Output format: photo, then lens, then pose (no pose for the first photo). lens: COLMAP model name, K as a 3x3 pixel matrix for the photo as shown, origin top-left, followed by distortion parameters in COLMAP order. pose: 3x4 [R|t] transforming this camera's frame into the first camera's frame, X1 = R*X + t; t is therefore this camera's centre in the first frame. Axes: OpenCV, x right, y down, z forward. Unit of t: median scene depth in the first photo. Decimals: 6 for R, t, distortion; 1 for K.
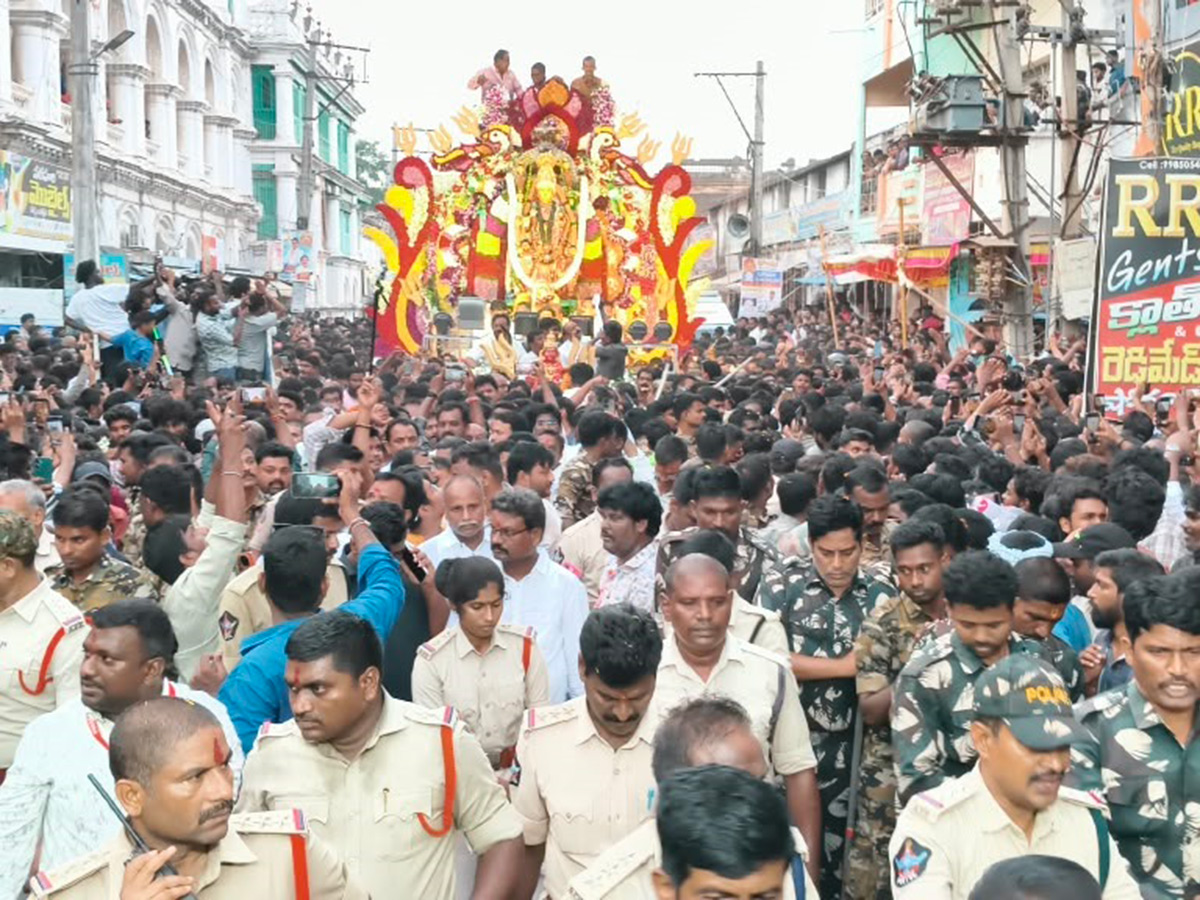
lens RADIAL K [[1447.5, 0, 600.0], [0, 1447.5, 450.0], [0, 0, 1]] dist [0.073803, -0.030324]
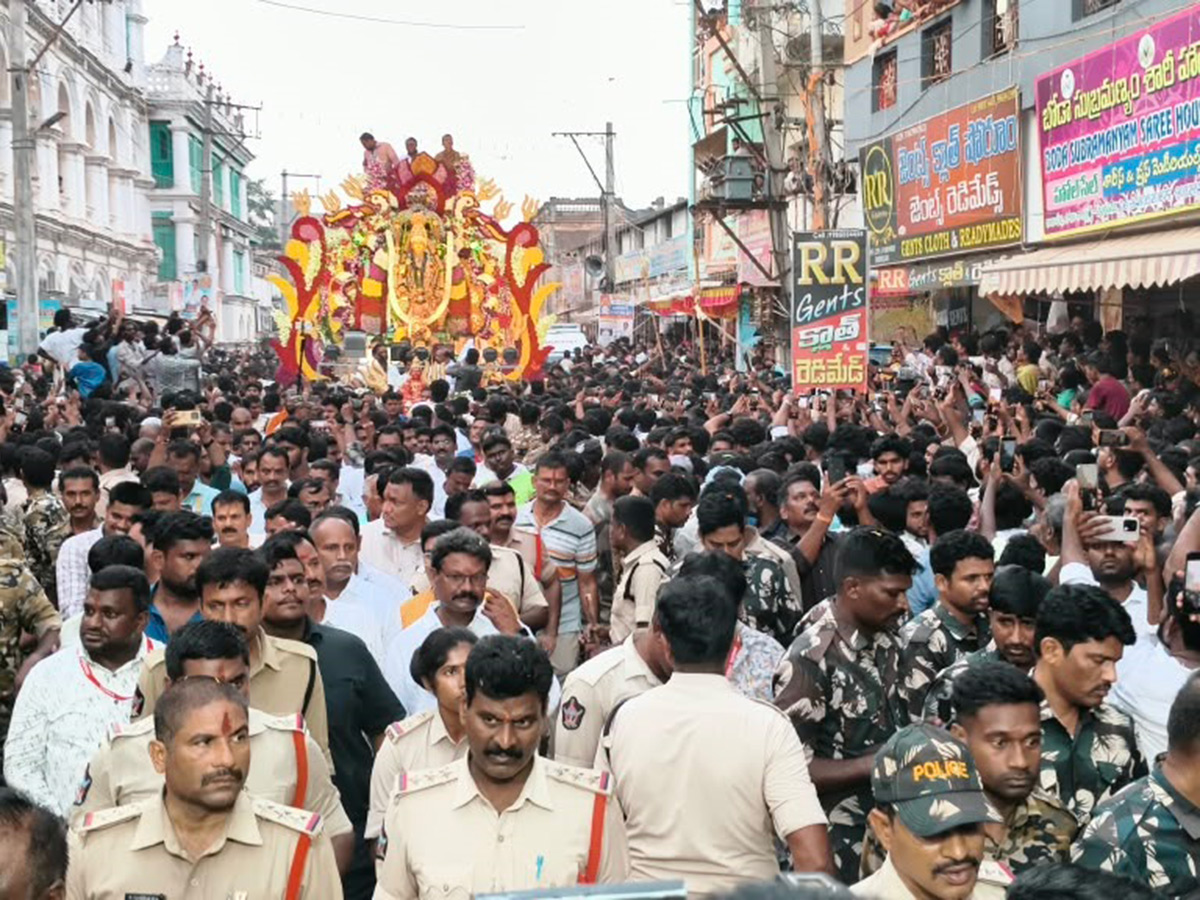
lens RADIAL K [[1425.4, 0, 562.4], [0, 1425.4, 421.1], [0, 0, 1]] dist [0.195435, -0.018519]
pose [[0.998549, -0.018446, 0.050599, 0.019364], [0.020501, 0.998974, -0.040389, 0.021236], [-0.049802, 0.041368, 0.997902, -0.199624]]
